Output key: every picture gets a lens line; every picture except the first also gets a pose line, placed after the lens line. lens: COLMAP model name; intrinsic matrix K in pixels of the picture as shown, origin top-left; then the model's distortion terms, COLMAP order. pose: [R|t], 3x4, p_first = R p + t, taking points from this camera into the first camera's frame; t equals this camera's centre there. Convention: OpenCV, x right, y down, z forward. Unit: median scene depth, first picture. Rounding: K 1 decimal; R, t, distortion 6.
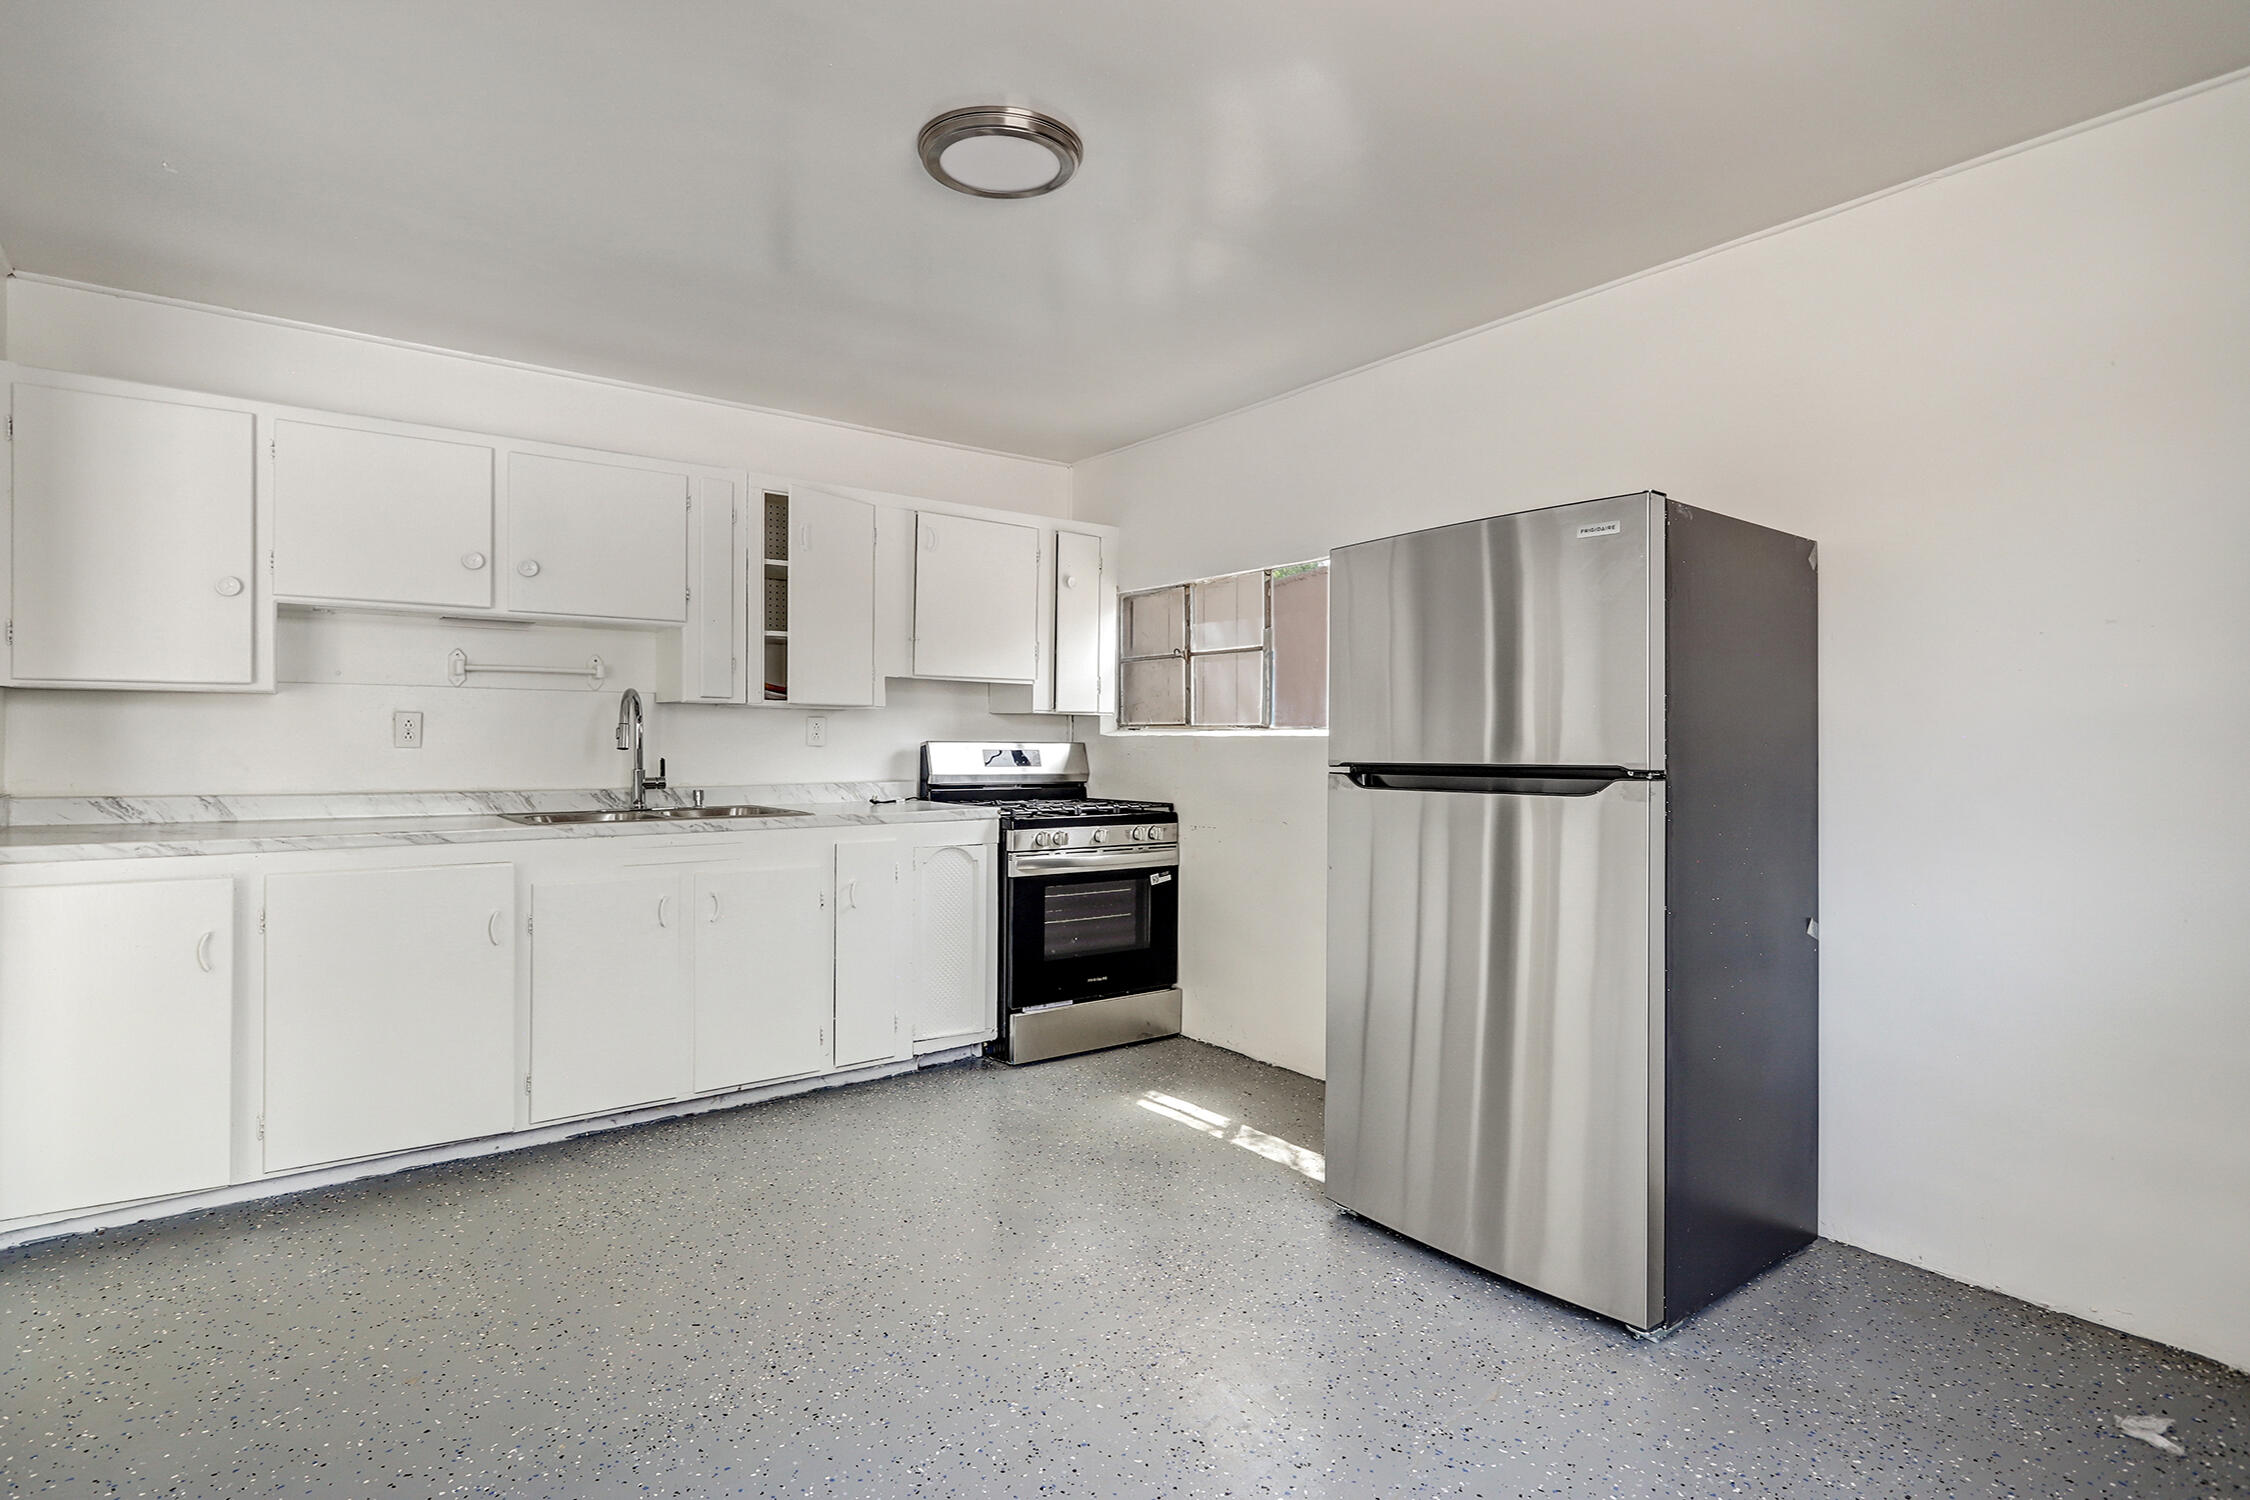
lens RADIAL K [[1081.1, 0, 1141.0], [0, 1081.1, 750.4], [0, 0, 1]] dist [0.003077, 0.000080]
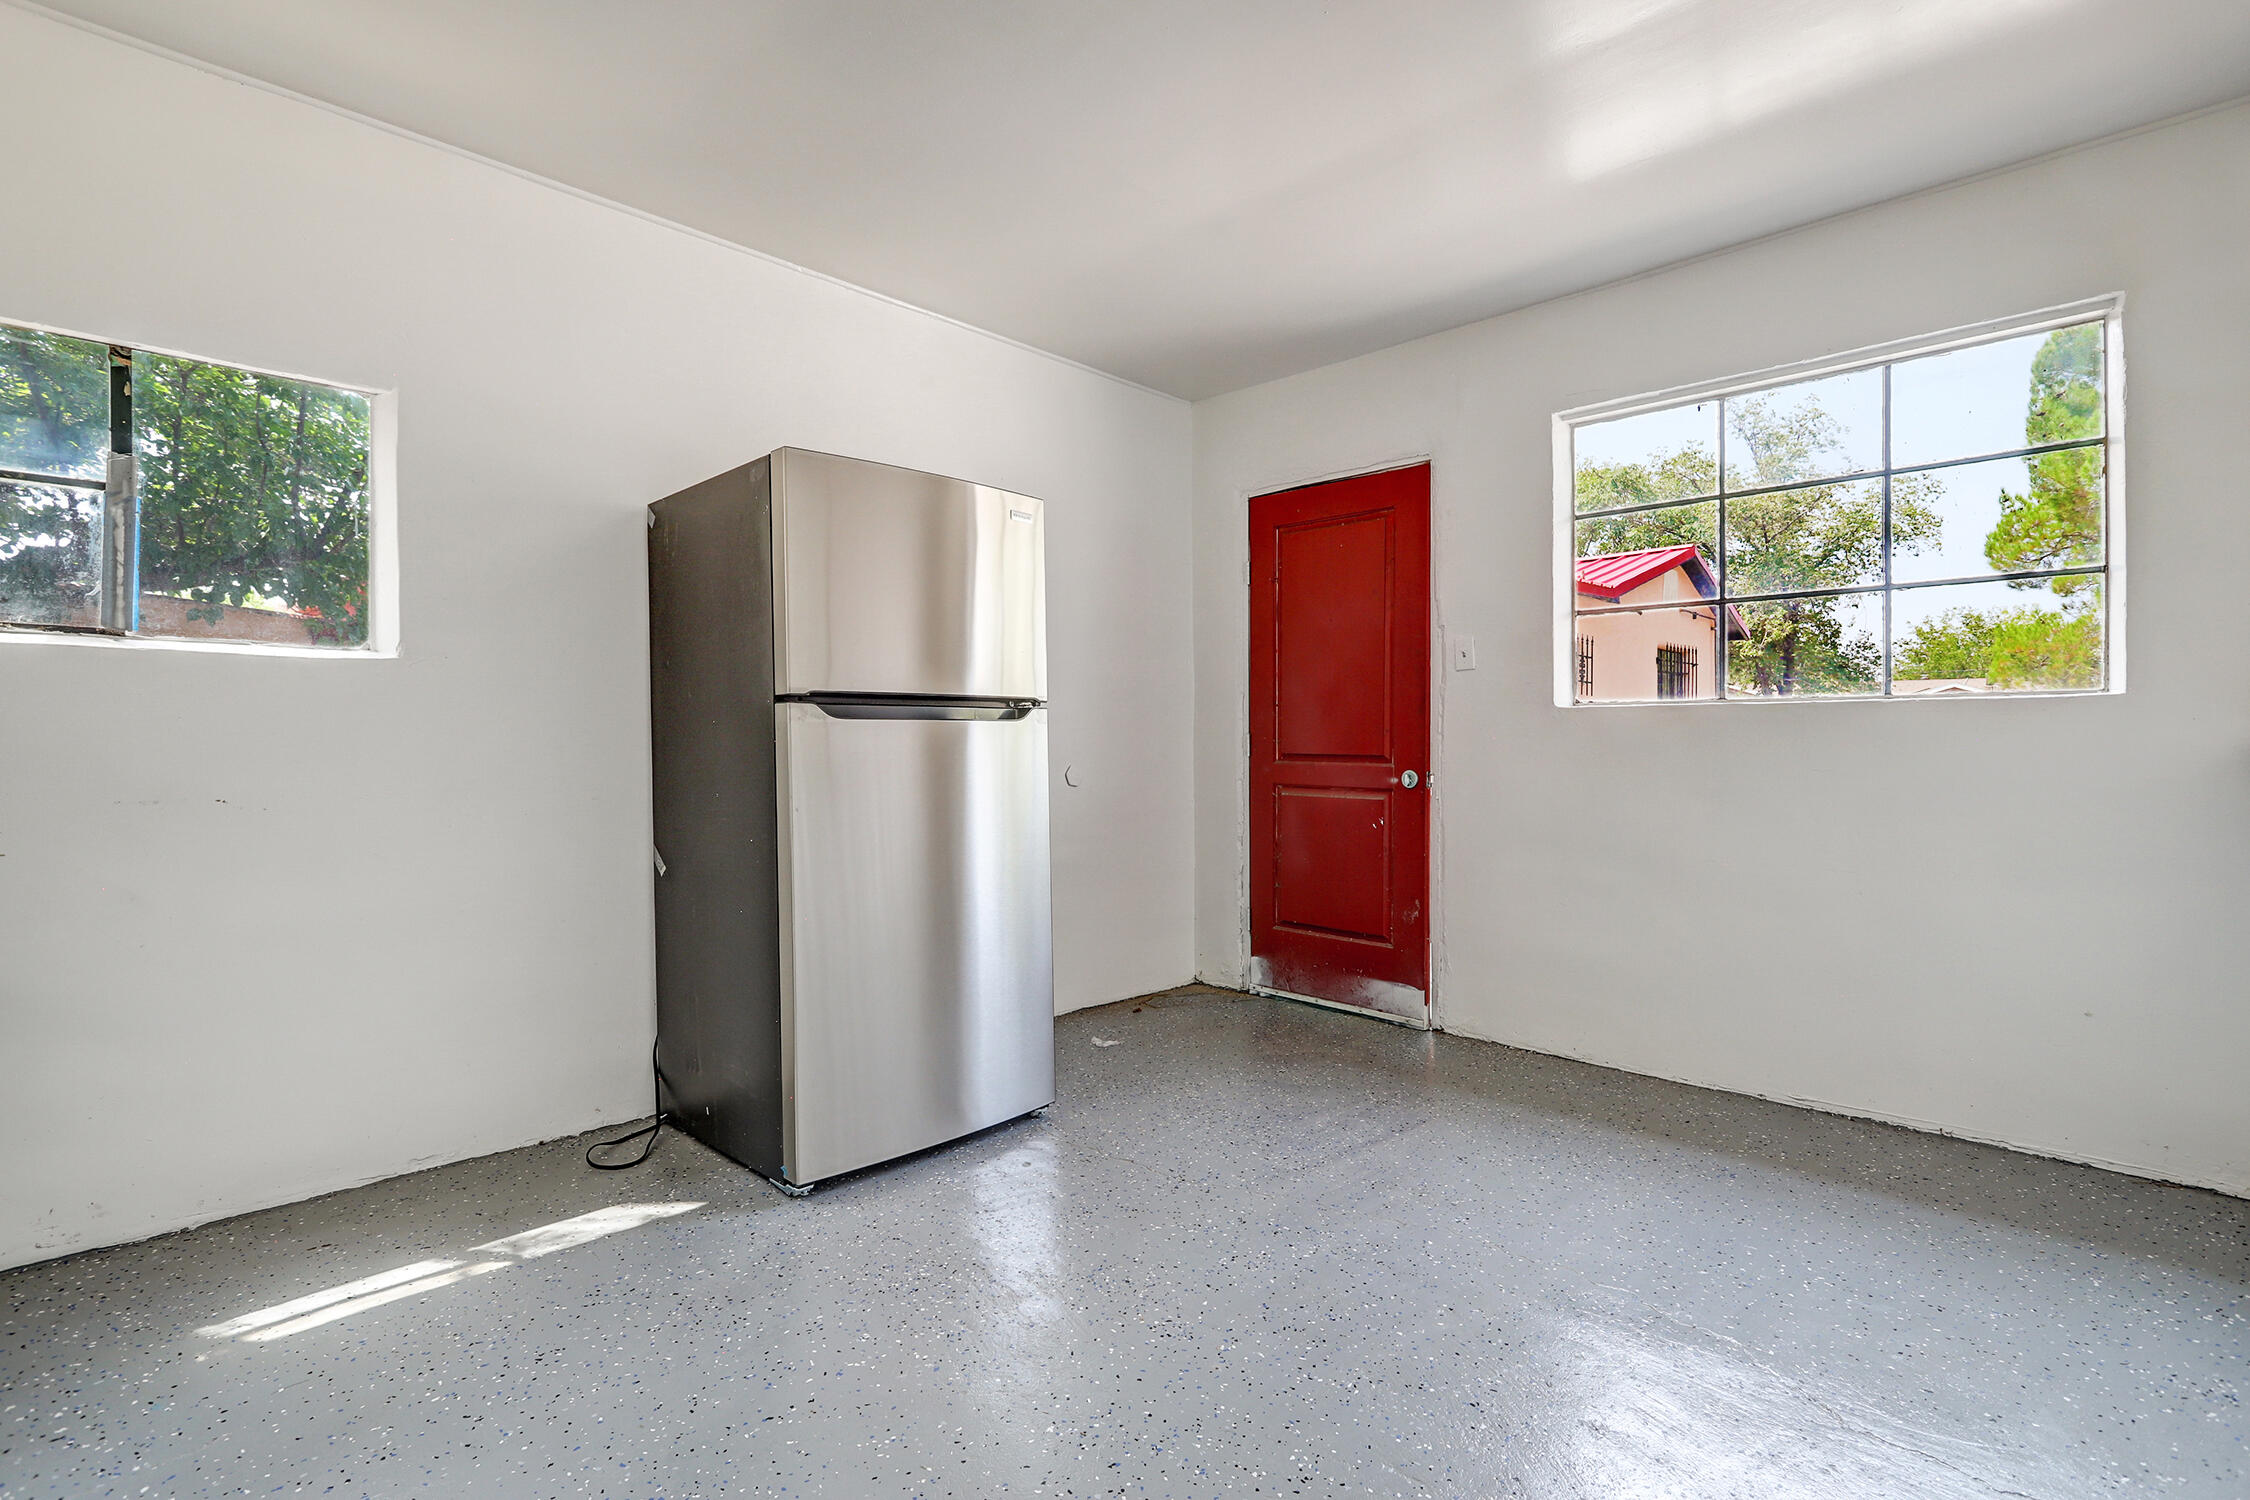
lens RADIAL K [[1081.1, 0, 1133.7], [0, 1081.1, 748.0], [0, 0, 1]] dist [0.003077, 0.000080]
pose [[-0.112222, -0.015385, 0.993564, -0.598906], [0.004903, 0.999859, 0.016036, 0.036357], [-0.993671, 0.006672, -0.112131, 0.678072]]
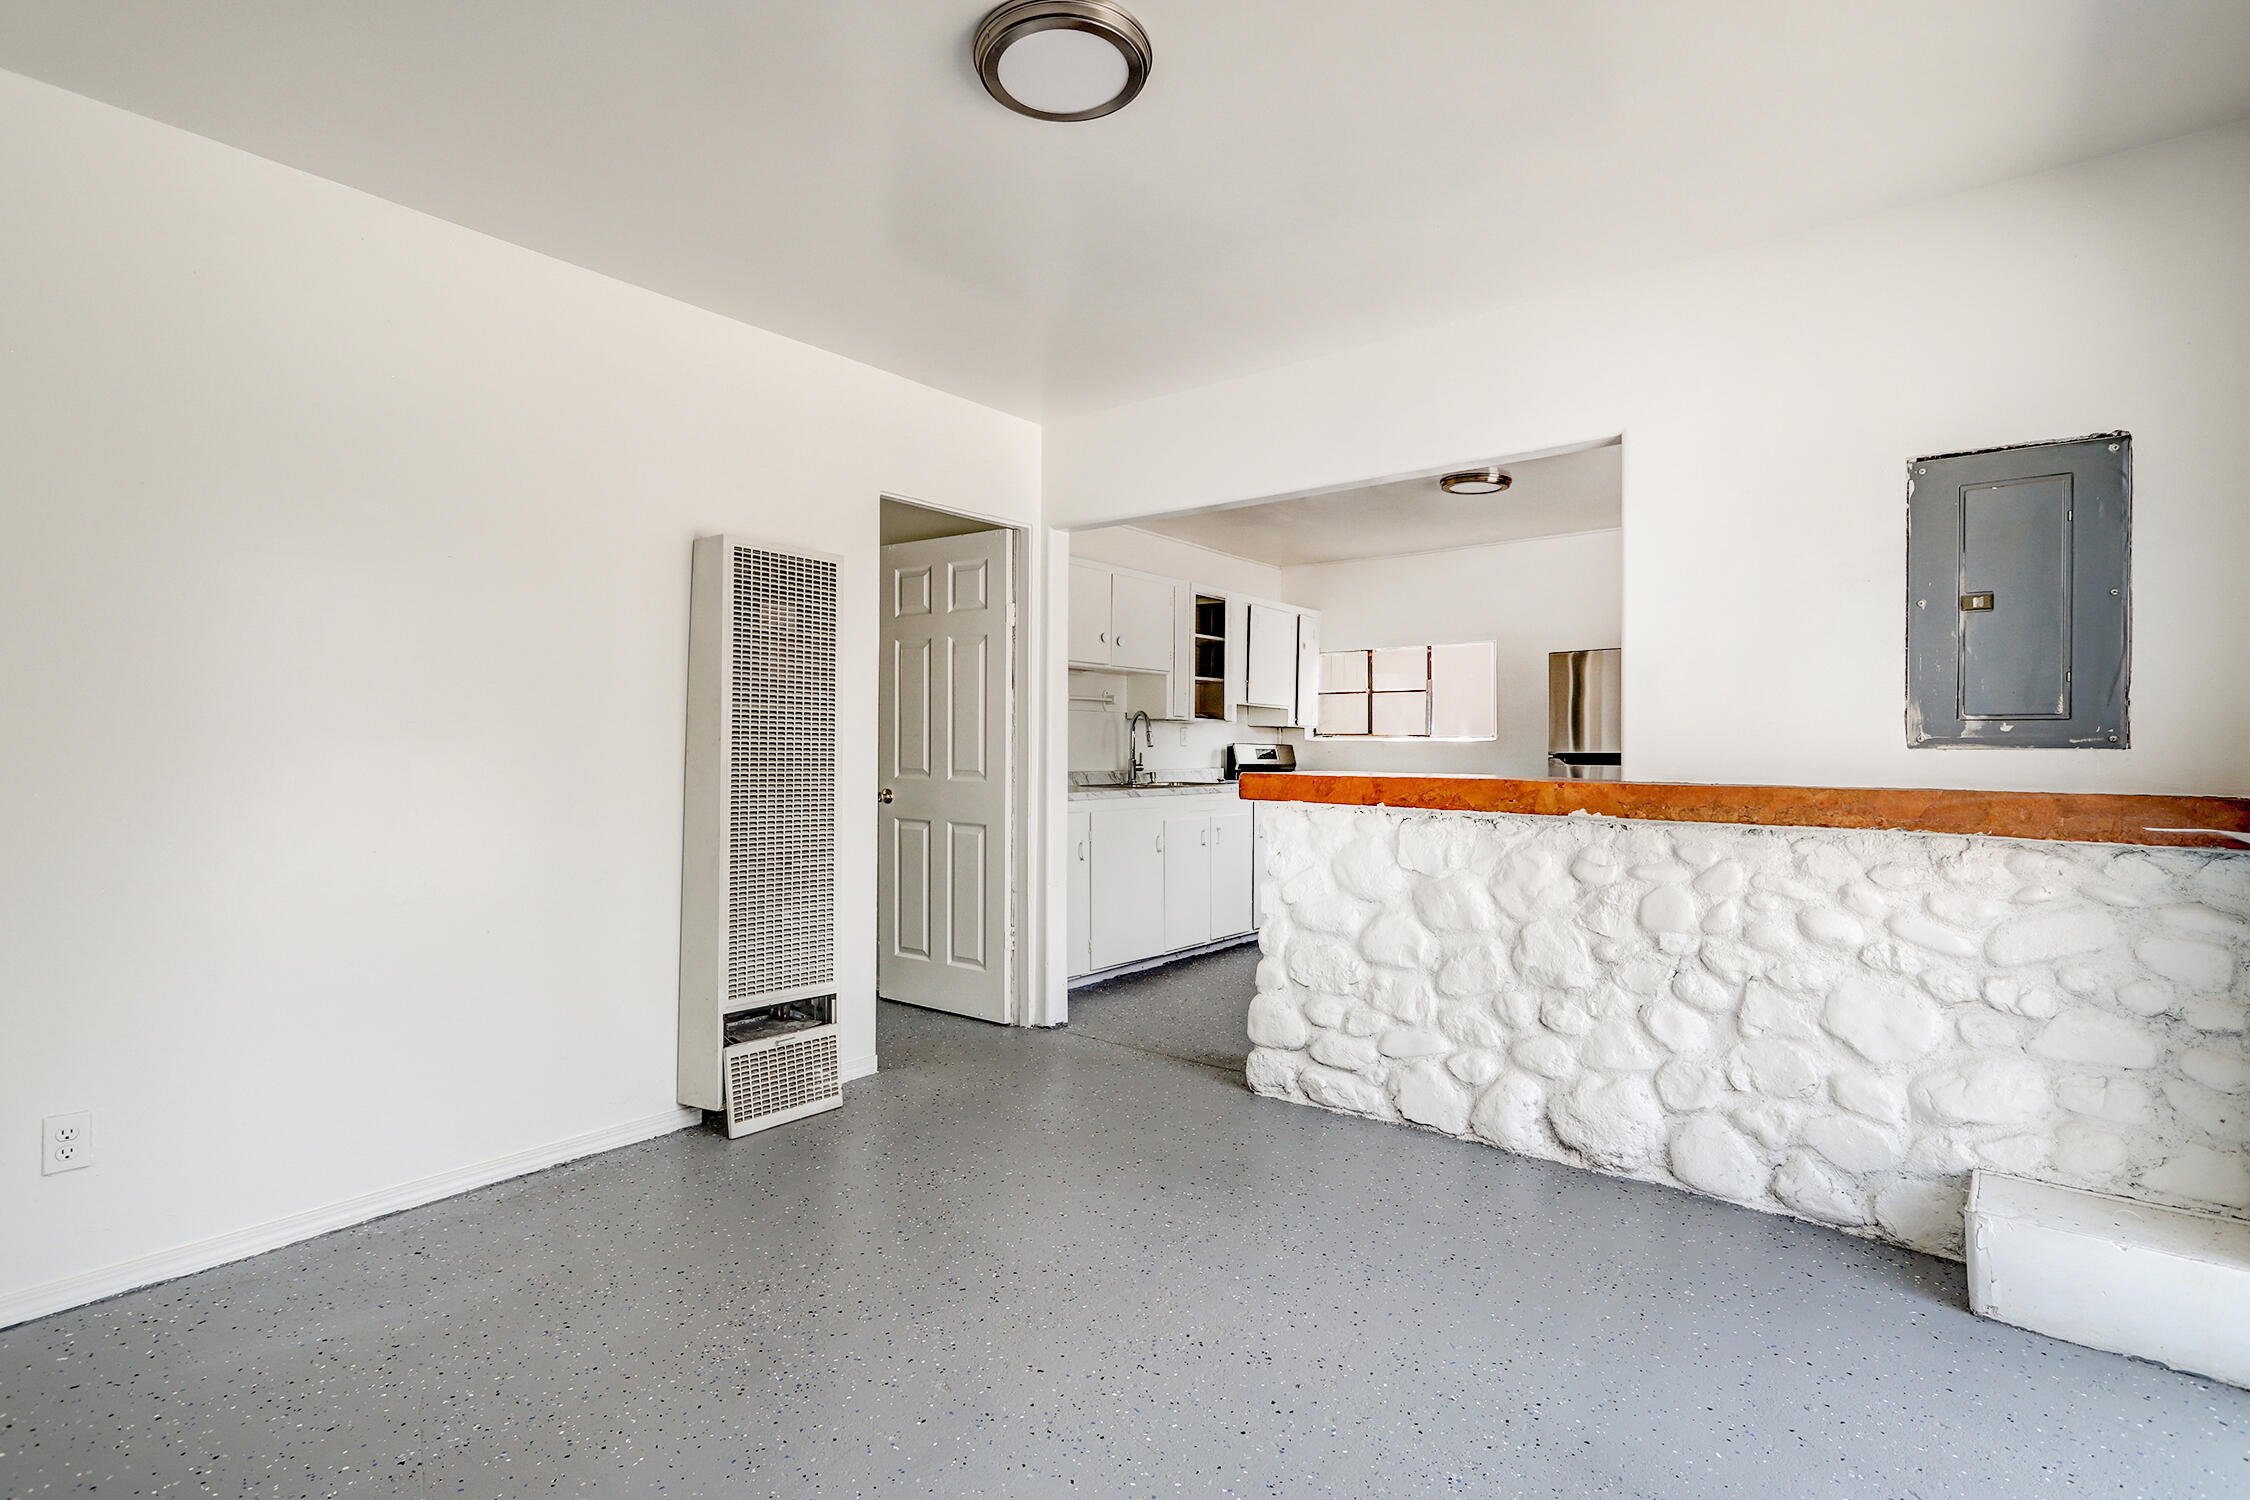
lens RADIAL K [[1081.1, 0, 1127.6], [0, 1081.1, 747.3], [0, 0, 1]] dist [0.003077, 0.000080]
pose [[0.976085, -0.000118, 0.217388, -0.856896], [0.002388, 0.999945, -0.010179, 0.016824], [-0.217375, 0.010455, 0.976032, -0.632567]]
